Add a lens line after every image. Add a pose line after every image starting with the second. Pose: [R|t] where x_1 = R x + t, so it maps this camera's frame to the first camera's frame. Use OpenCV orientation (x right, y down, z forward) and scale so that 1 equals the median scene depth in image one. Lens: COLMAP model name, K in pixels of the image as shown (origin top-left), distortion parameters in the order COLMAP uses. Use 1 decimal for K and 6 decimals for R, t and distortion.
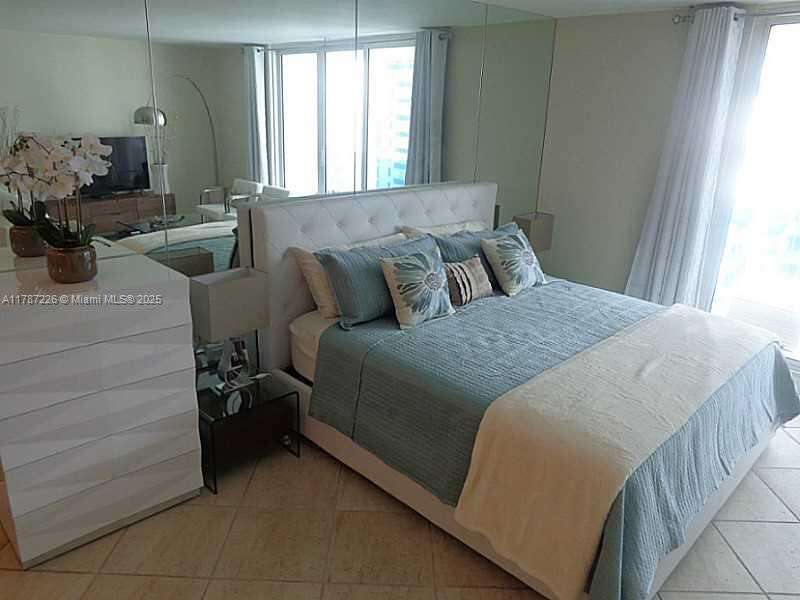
lens RADIAL K [[584.7, 0, 400.0], [0, 584.7, 300.0], [0, 0, 1]] dist [-0.013916, 0.009158]
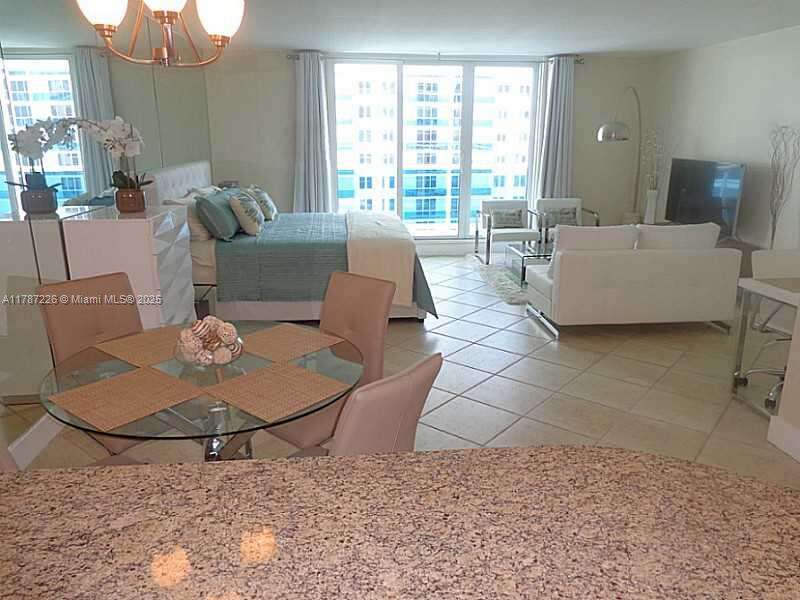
lens RADIAL K [[584.7, 0, 400.0], [0, 584.7, 300.0], [0, 0, 1]] dist [-0.013916, 0.009158]
pose [[0.628405, -0.243799, 0.738694, -0.949343], [0.257167, 0.961333, 0.098507, 0.155799], [-0.734147, 0.128065, 0.666804, -0.371432]]
